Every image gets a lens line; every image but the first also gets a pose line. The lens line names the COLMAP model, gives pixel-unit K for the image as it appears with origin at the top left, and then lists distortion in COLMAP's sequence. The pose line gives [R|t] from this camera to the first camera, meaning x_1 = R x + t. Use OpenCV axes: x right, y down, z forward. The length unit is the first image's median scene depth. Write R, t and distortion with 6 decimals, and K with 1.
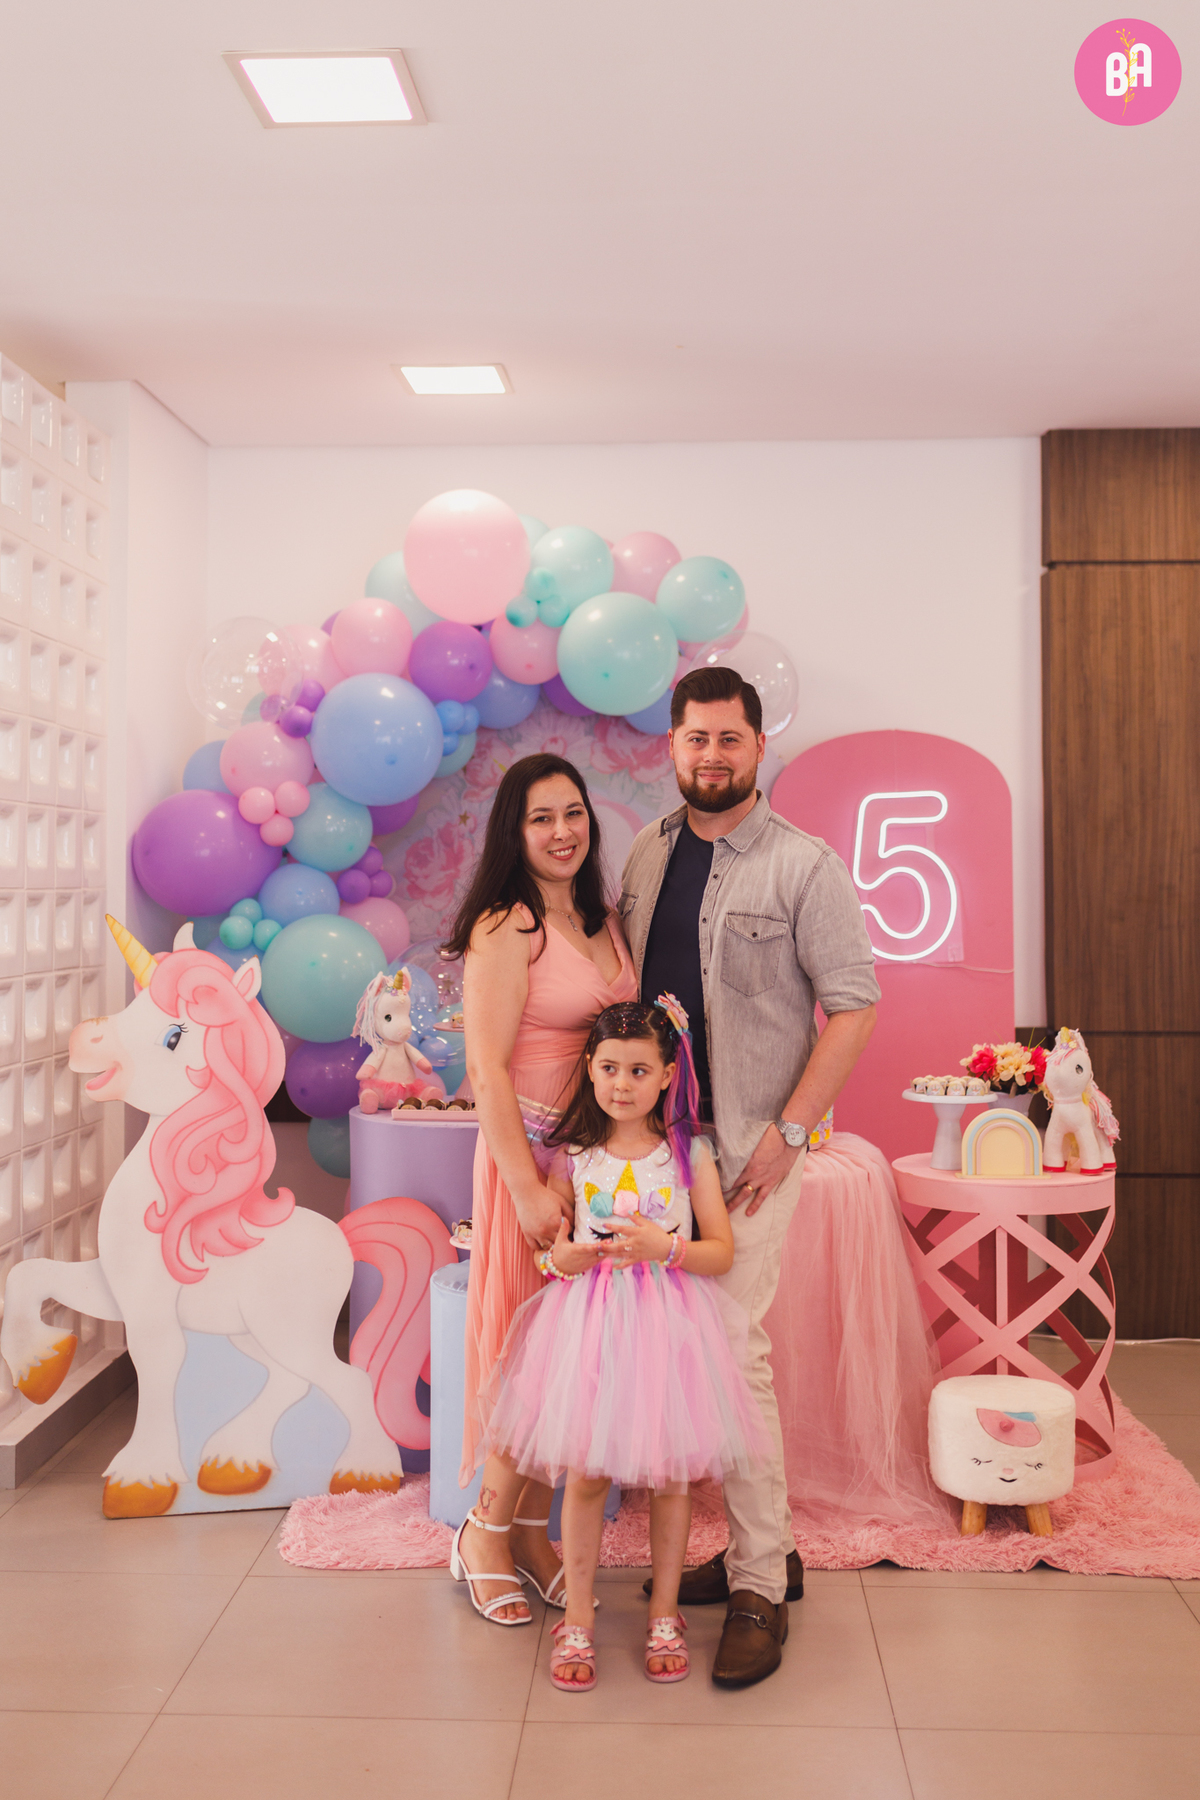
lens RADIAL K [[1865.7, 0, 600.3], [0, 1865.7, 832.0], [0, 0, 1]] dist [0.002029, 0.007909]
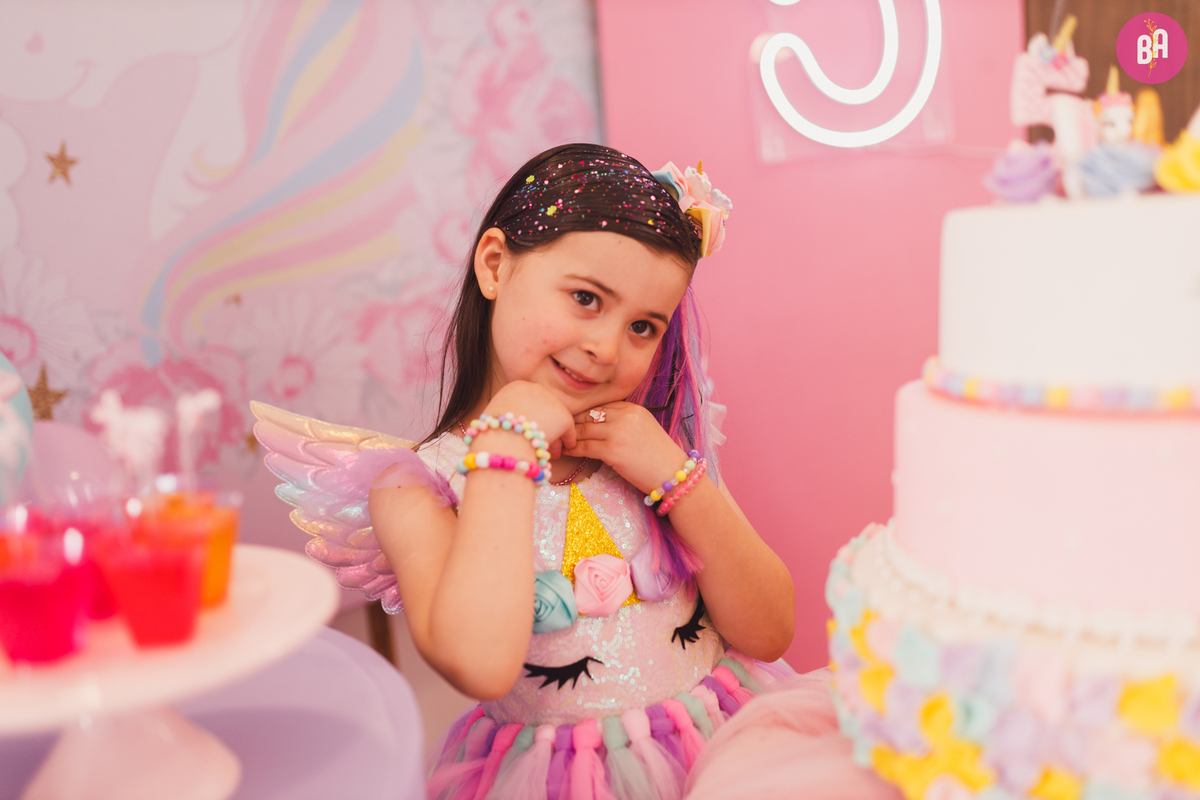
lens RADIAL K [[1137.4, 0, 605.0], [0, 1137.4, 400.3], [0, 0, 1]] dist [-0.001185, 0.008293]
pose [[0.932579, -0.131158, 0.336295, -0.021287], [0.064339, 0.977131, 0.202671, 0.084235], [-0.355187, -0.167370, 0.919690, 0.872421]]
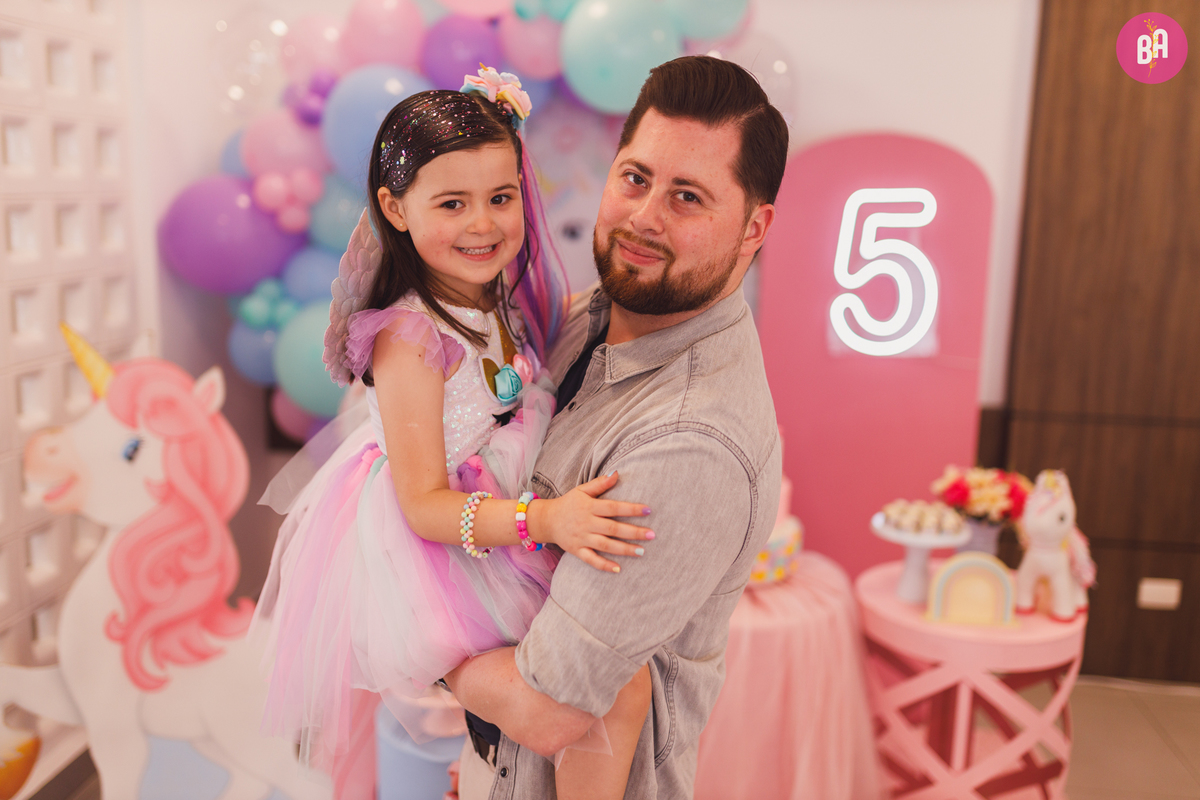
lens RADIAL K [[1137.4, 0, 605.0], [0, 1137.4, 400.3], [0, 0, 1]] dist [-0.001185, 0.008293]
pose [[0.997424, 0.040265, -0.059360, 0.052619], [-0.026743, 0.976659, 0.213126, -0.047638], [0.066555, -0.210989, 0.975220, 0.408150]]
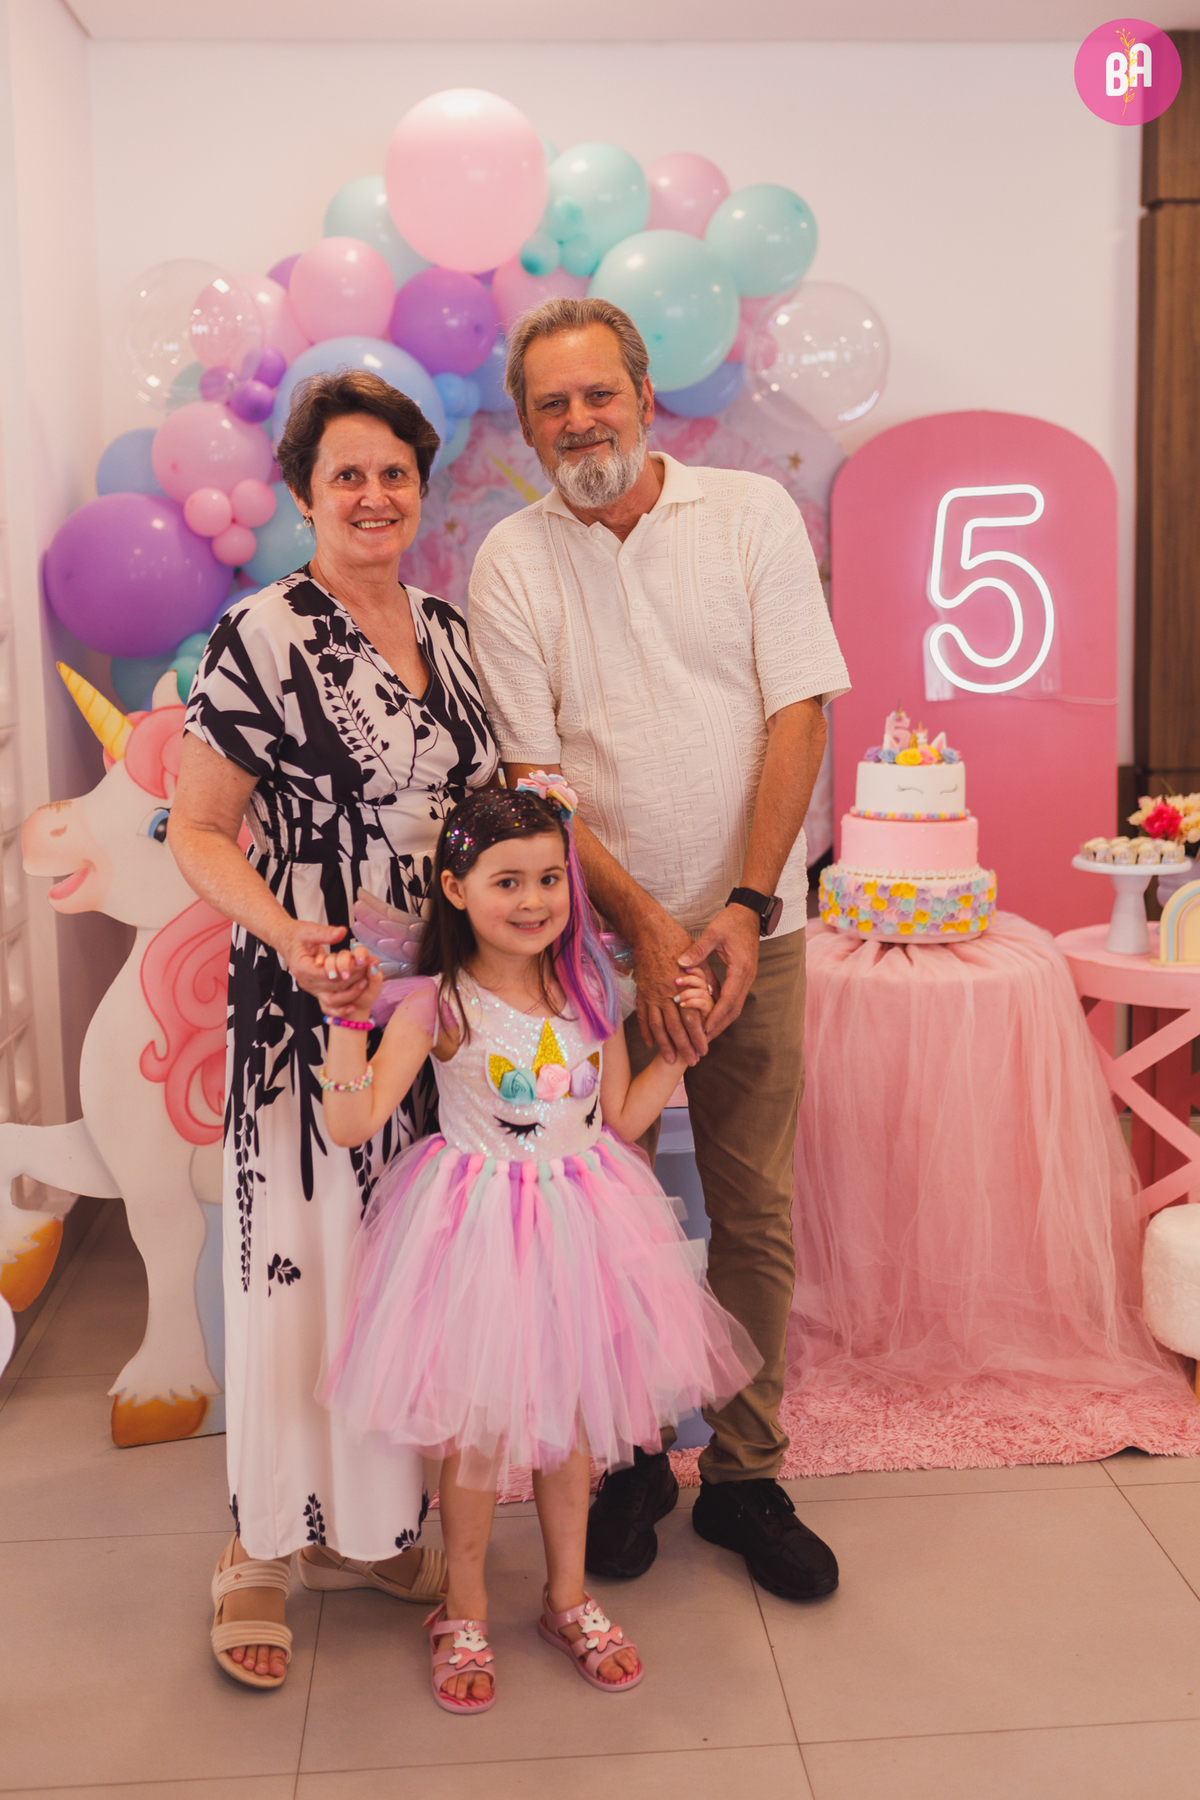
lens RADIAL K [[1901.0, 0, 600.9], [0, 1901.0, 821.6], [0, 0, 1]] dist [-0.002789, 0.010209]
pose [[0.992791, -0.031372, 0.115683, -0.133179], [0.014319, 0.989270, 0.145395, 0.000270], [-0.119003, -0.142690, 0.982587, 0.215228]]
